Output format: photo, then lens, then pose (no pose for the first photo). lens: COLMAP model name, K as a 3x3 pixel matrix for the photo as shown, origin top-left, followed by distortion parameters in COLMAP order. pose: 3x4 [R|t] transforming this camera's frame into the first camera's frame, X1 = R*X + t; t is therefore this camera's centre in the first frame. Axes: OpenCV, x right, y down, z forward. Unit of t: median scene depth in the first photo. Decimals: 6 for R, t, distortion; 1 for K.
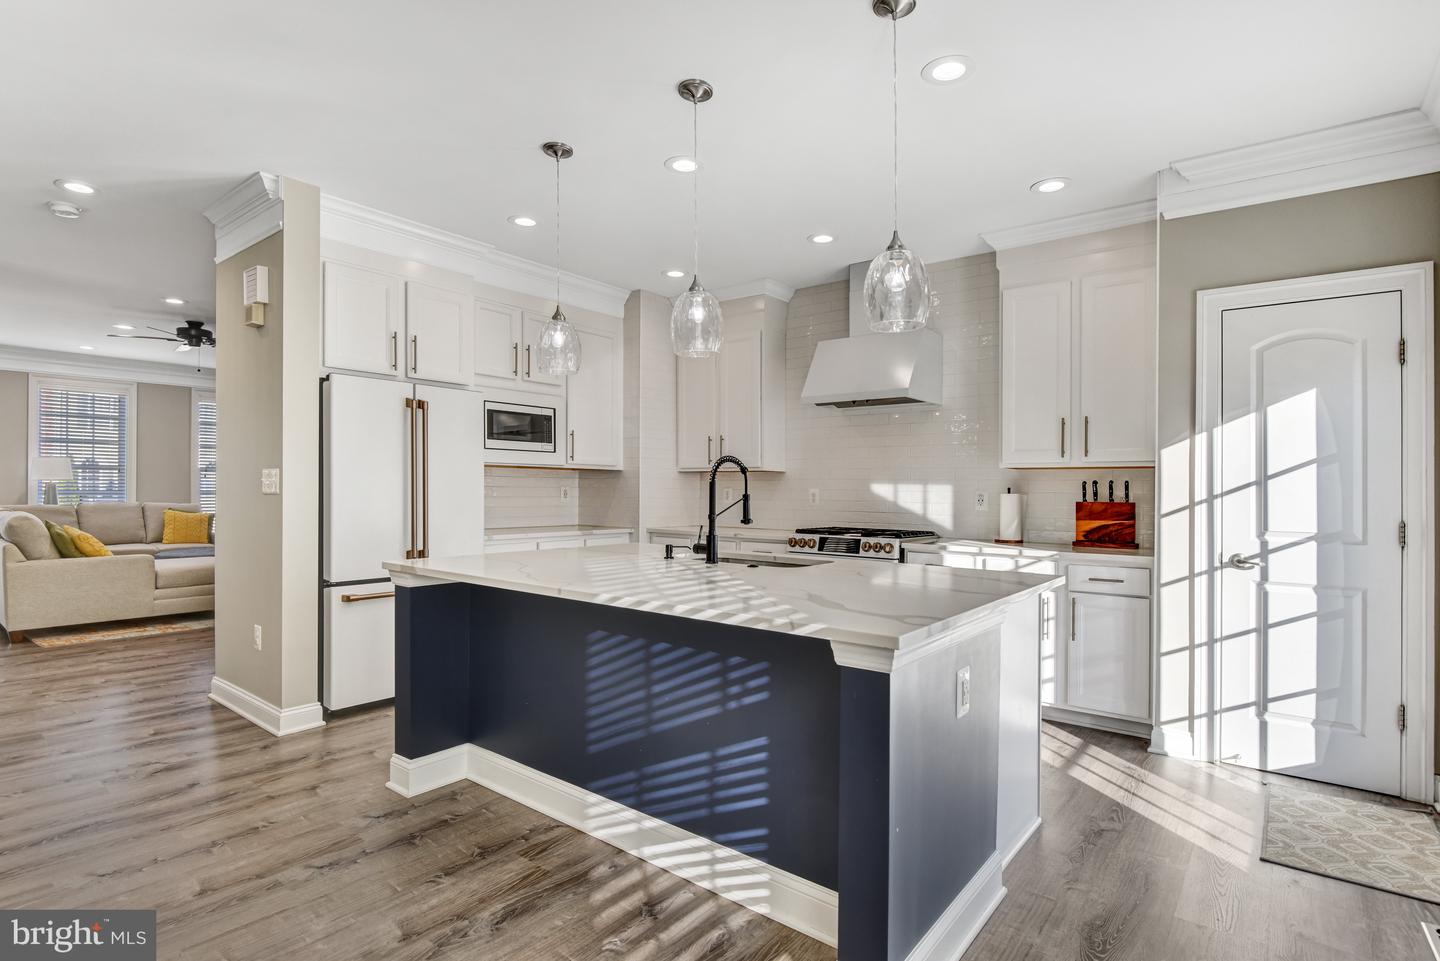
lens RADIAL K [[720.5, 0, 707.9], [0, 720.5, 513.9], [0, 0, 1]] dist [-0.009601, -0.008295]
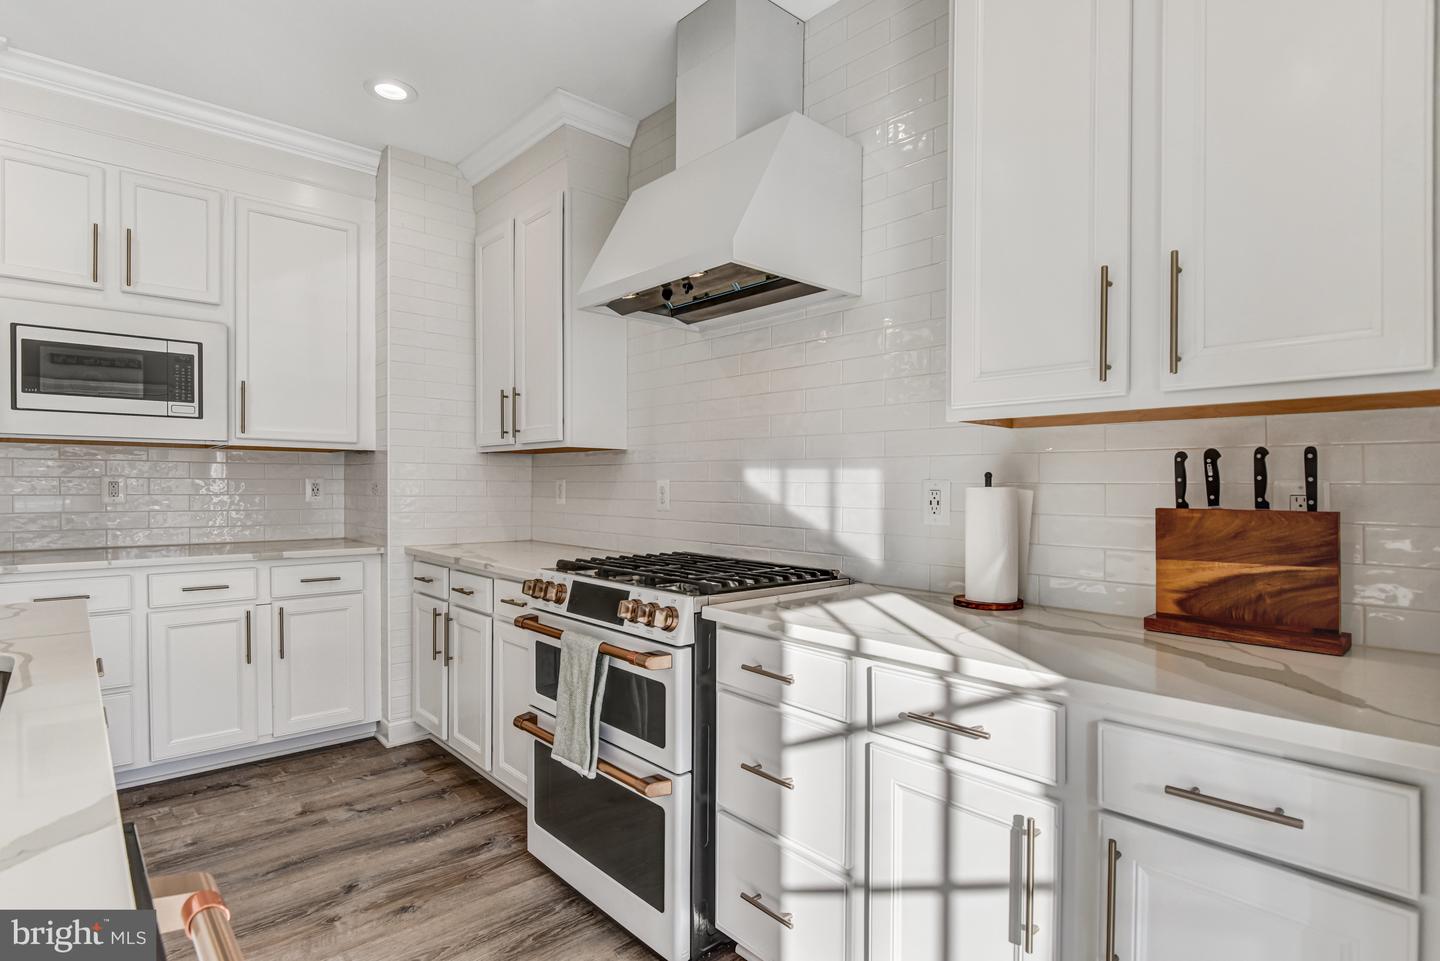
lens RADIAL K [[720.5, 0, 707.6], [0, 720.5, 501.8], [0, 0, 1]] dist [-0.009601, -0.008295]
pose [[0.986370, 0.001228, -0.164538, 0.347215], [-0.003195, 0.999927, -0.011692, -0.015078], [0.164512, 0.012059, 0.986301, 0.602036]]
